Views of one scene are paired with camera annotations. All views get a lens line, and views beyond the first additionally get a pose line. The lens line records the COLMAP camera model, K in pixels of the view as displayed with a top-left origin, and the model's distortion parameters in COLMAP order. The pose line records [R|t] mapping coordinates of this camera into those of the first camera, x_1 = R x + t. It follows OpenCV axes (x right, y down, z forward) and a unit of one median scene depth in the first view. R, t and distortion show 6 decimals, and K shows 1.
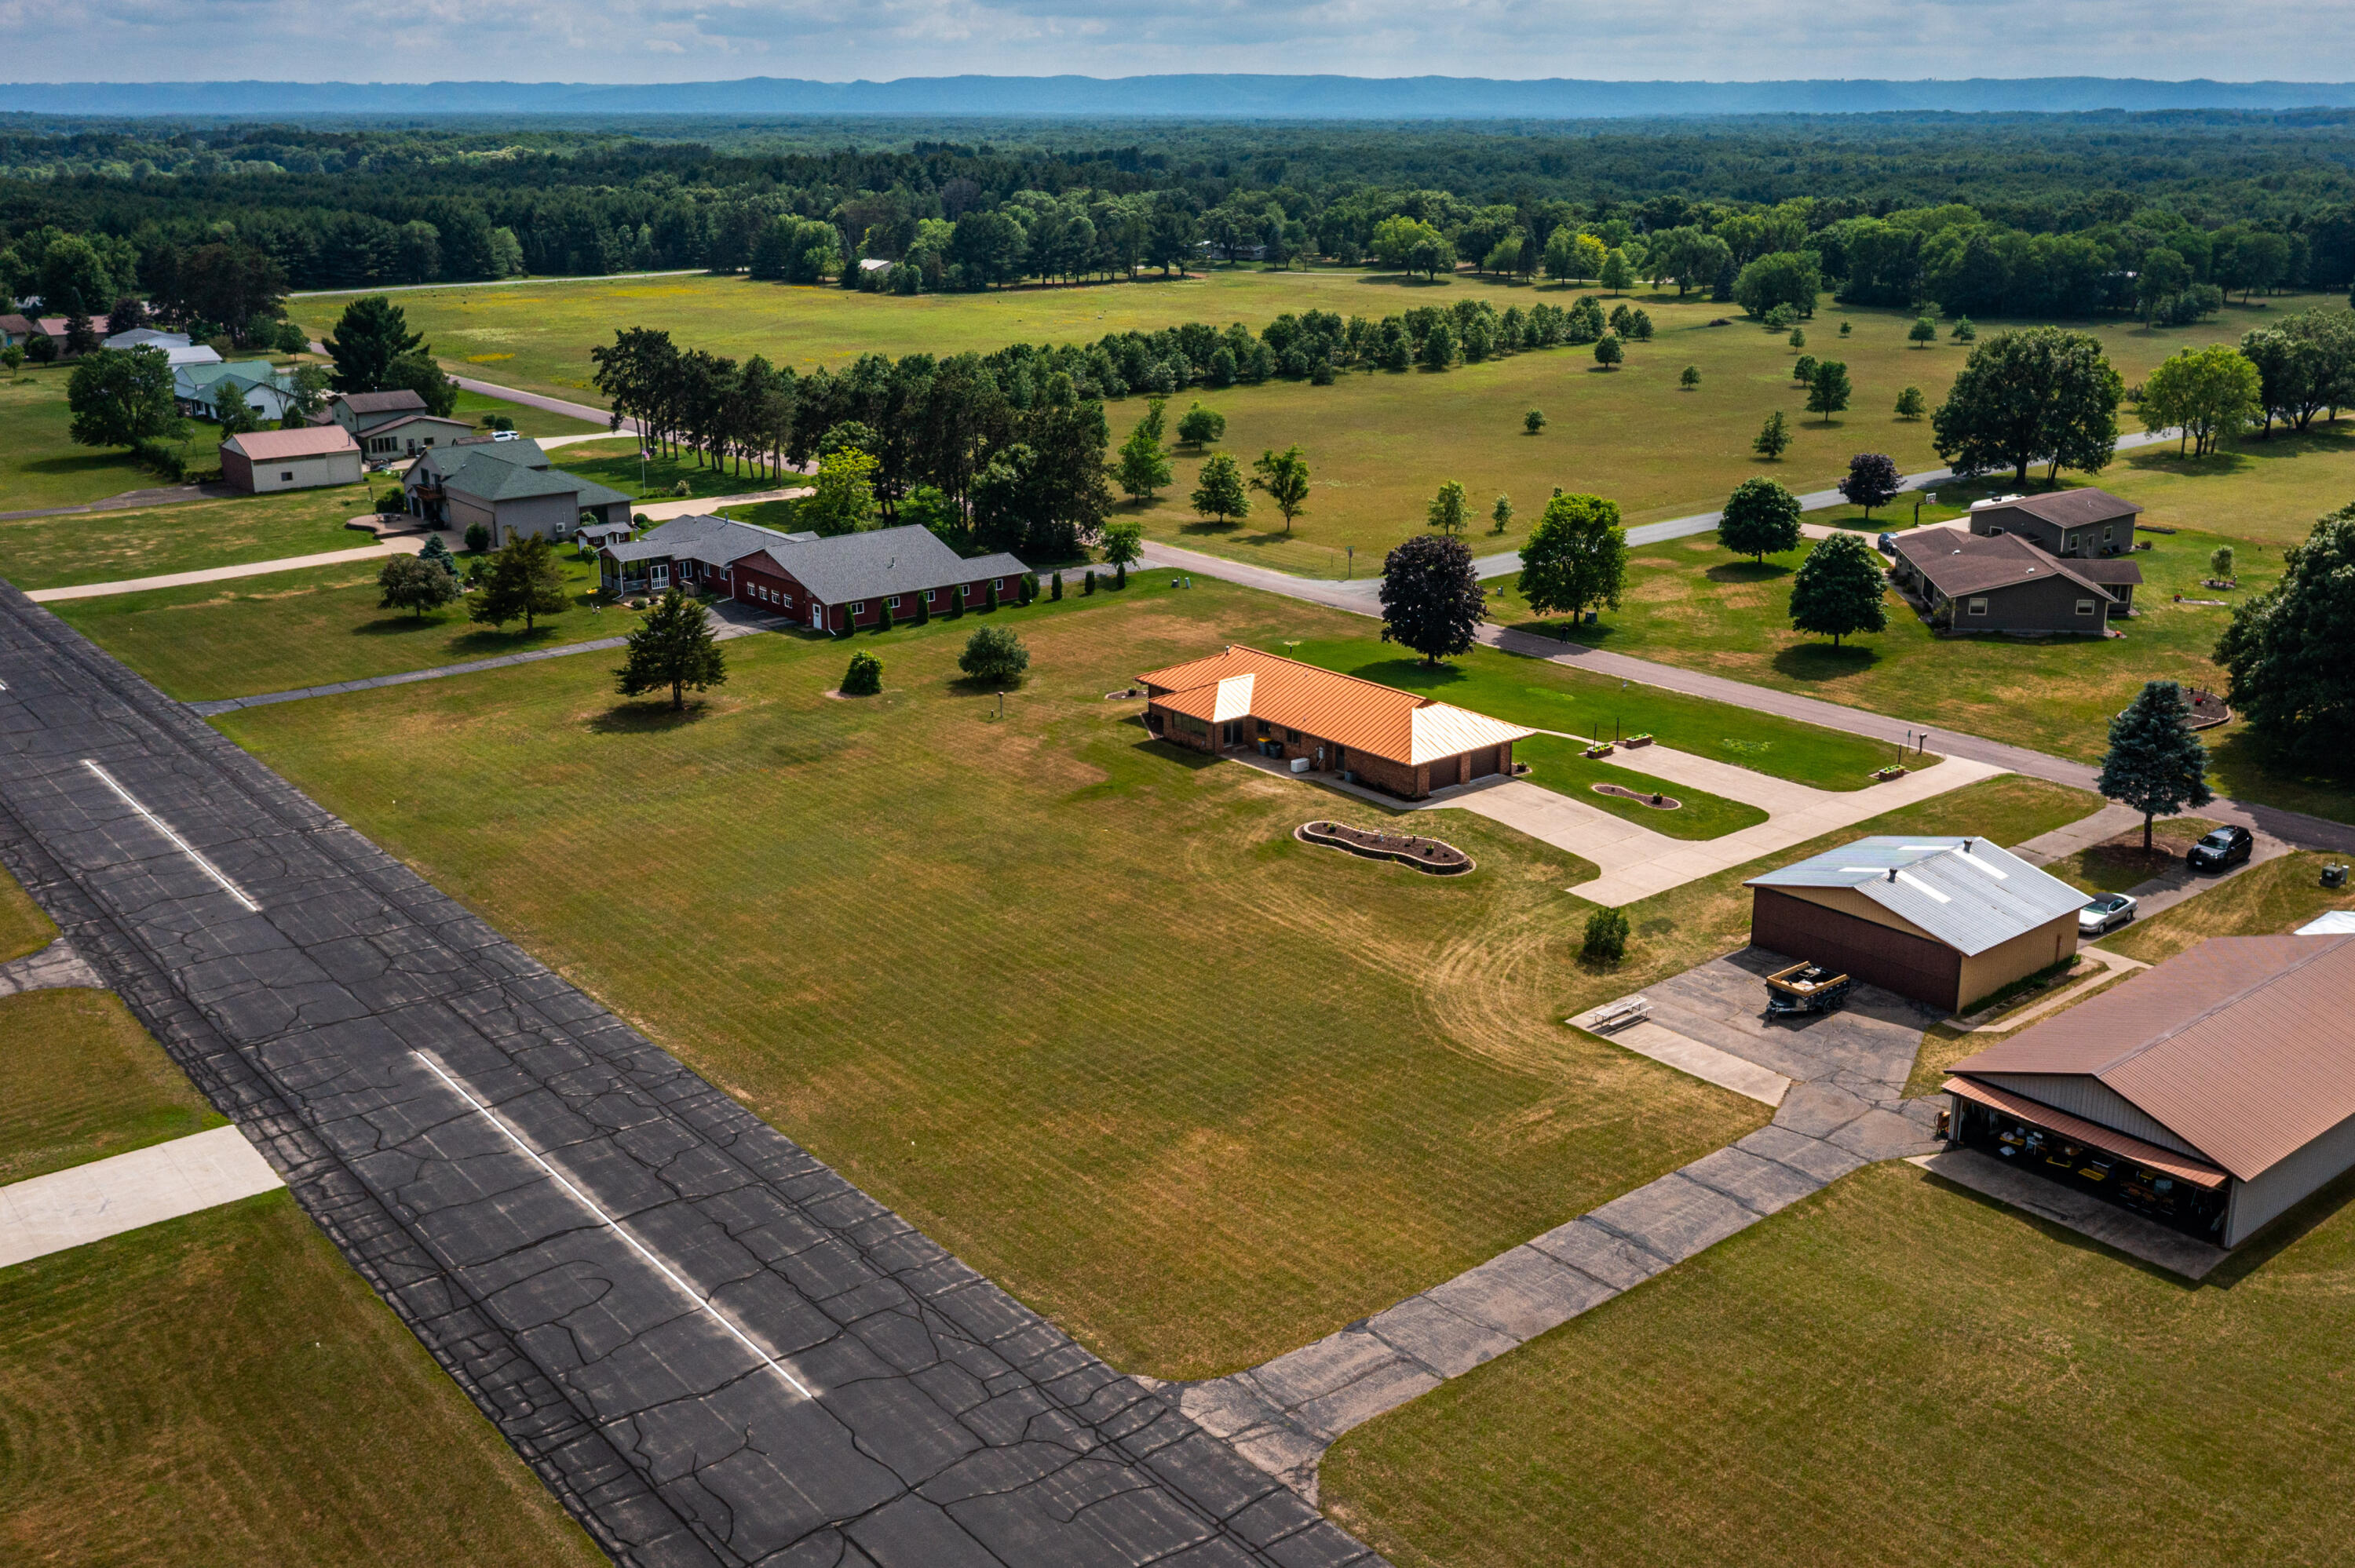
lens RADIAL K [[2254.0, 0, 1241.3], [0, 2254.0, 782.1], [0, 0, 1]] dist [-0.003272, 0.000096]
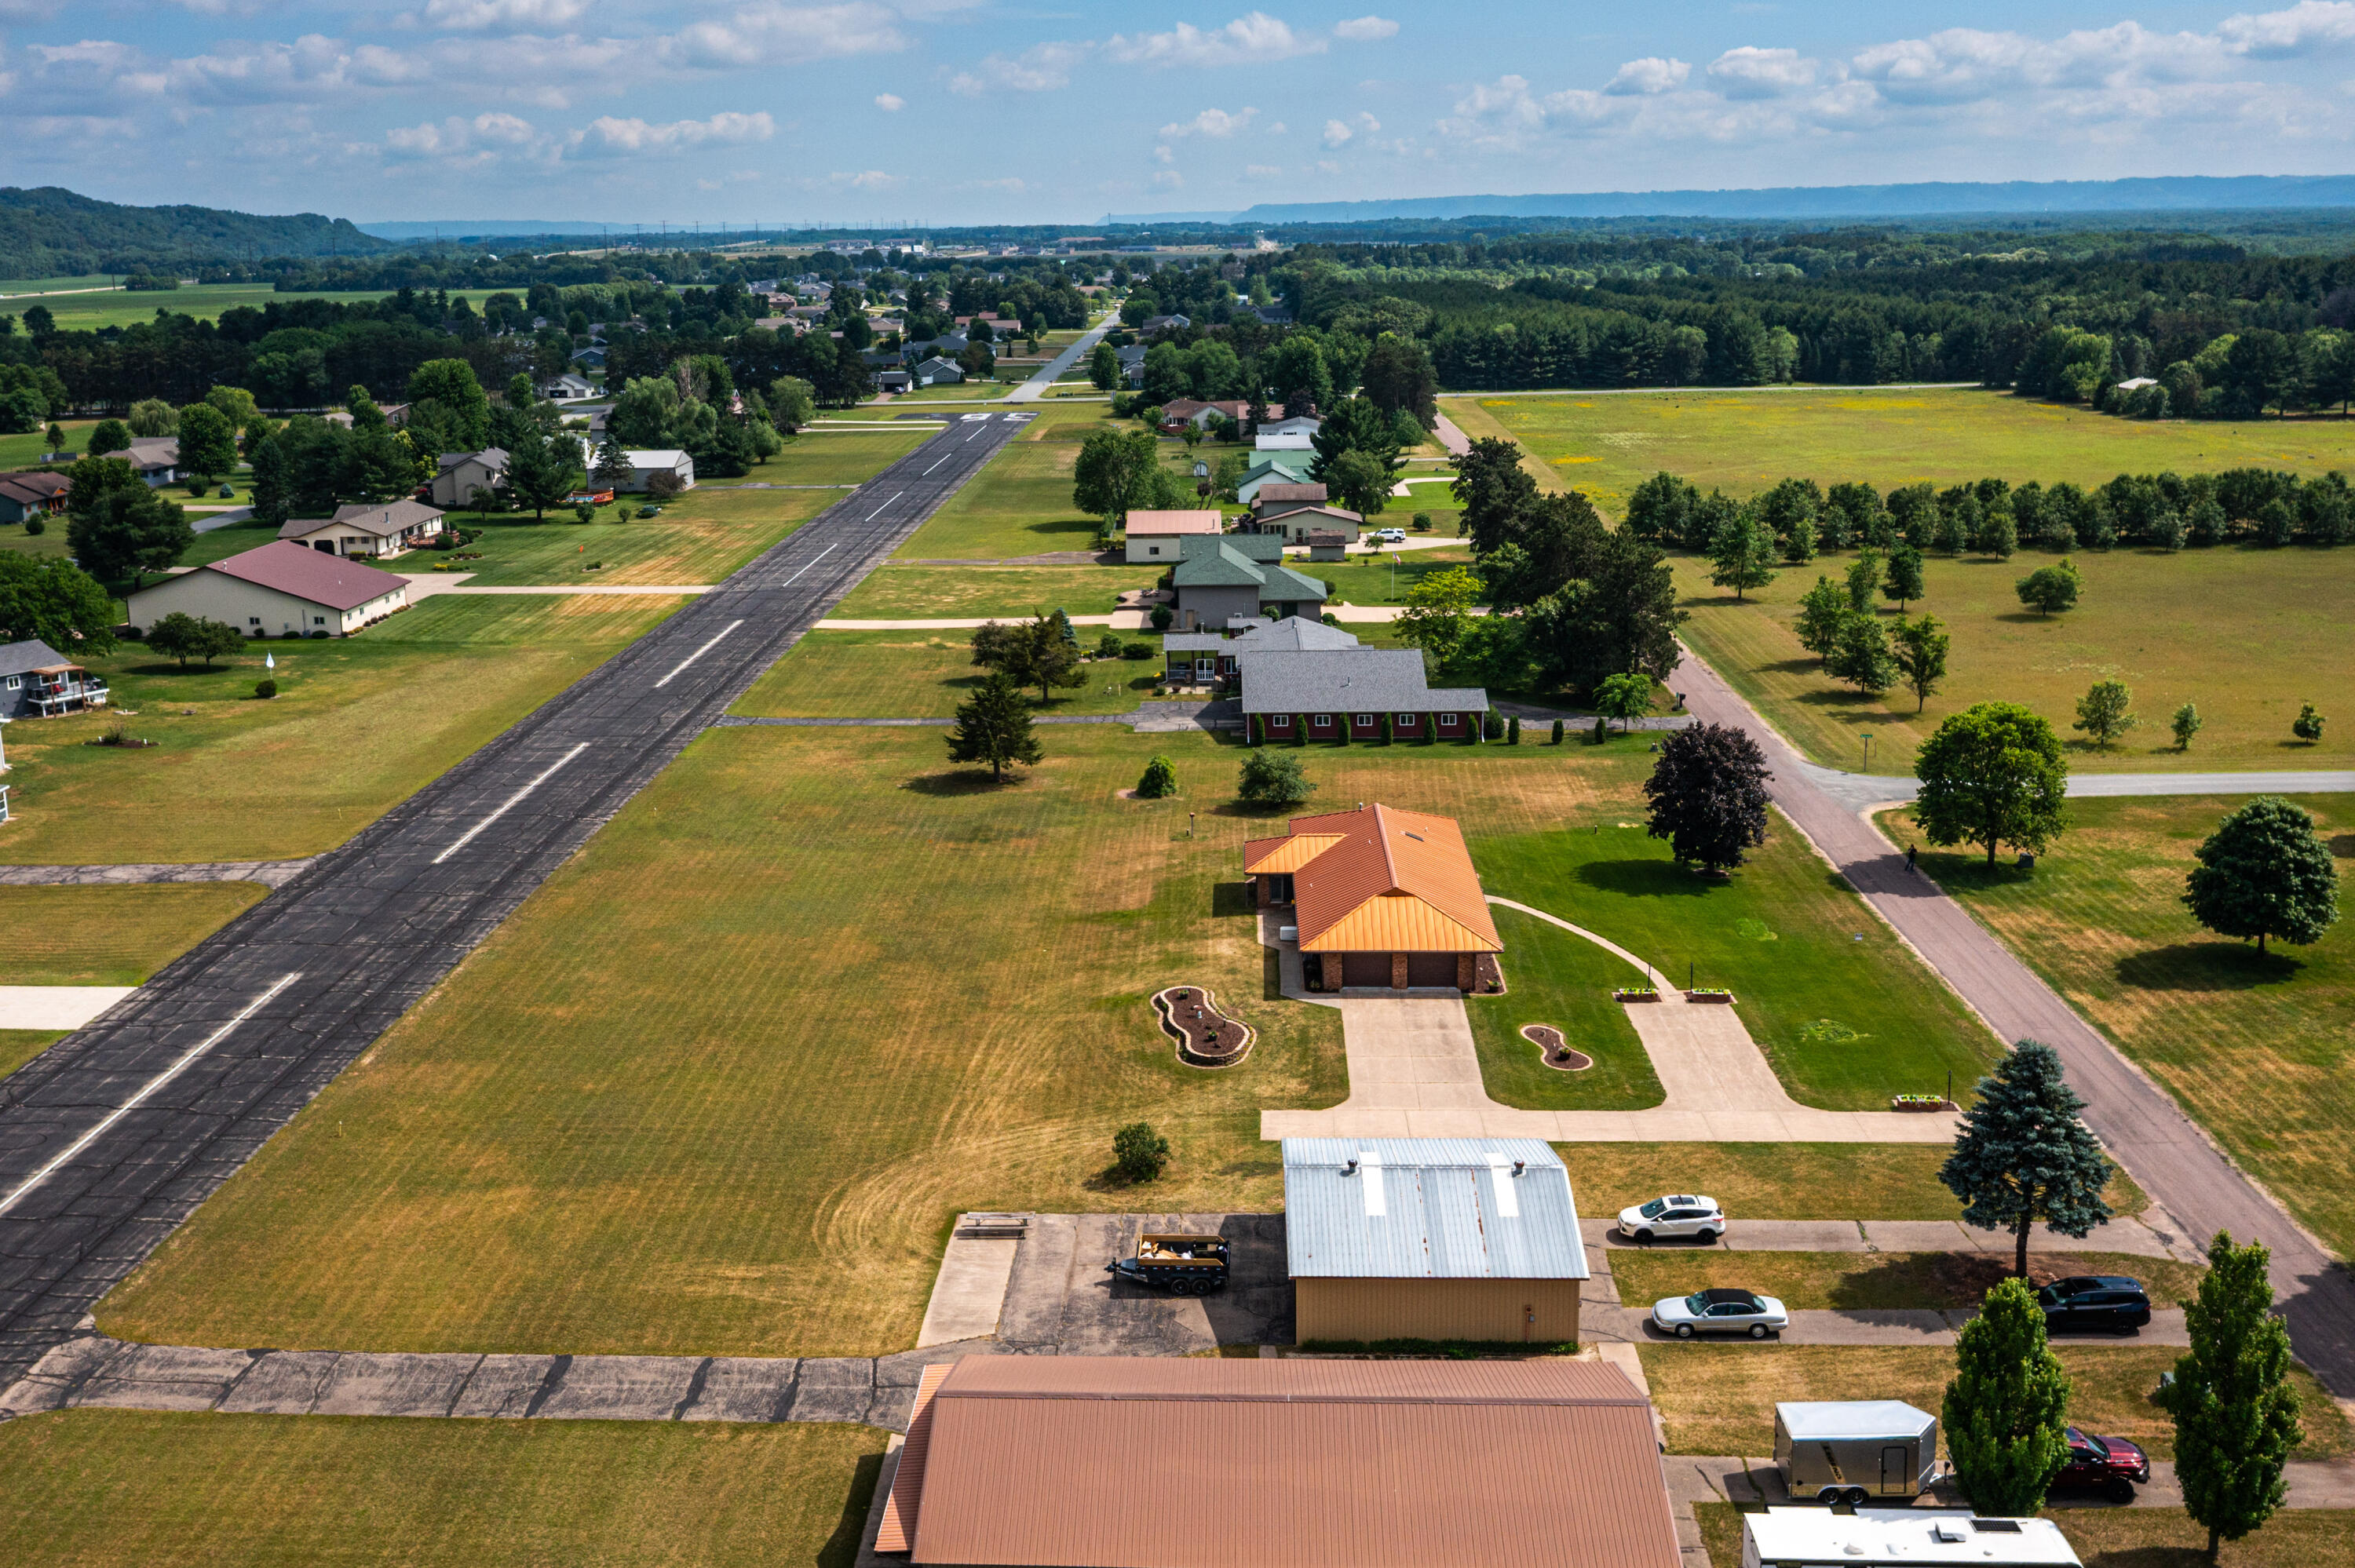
lens RADIAL K [[2289.5, 0, 1034.4], [0, 2289.5, 784.4], [0, 0, 1]] dist [-0.008976, 0.006350]
pose [[0.702046, 0.156256, -0.694777, 0.602898], [-0.185959, 0.982005, 0.032949, -0.079963], [0.687423, 0.106068, 0.718470, 0.243336]]
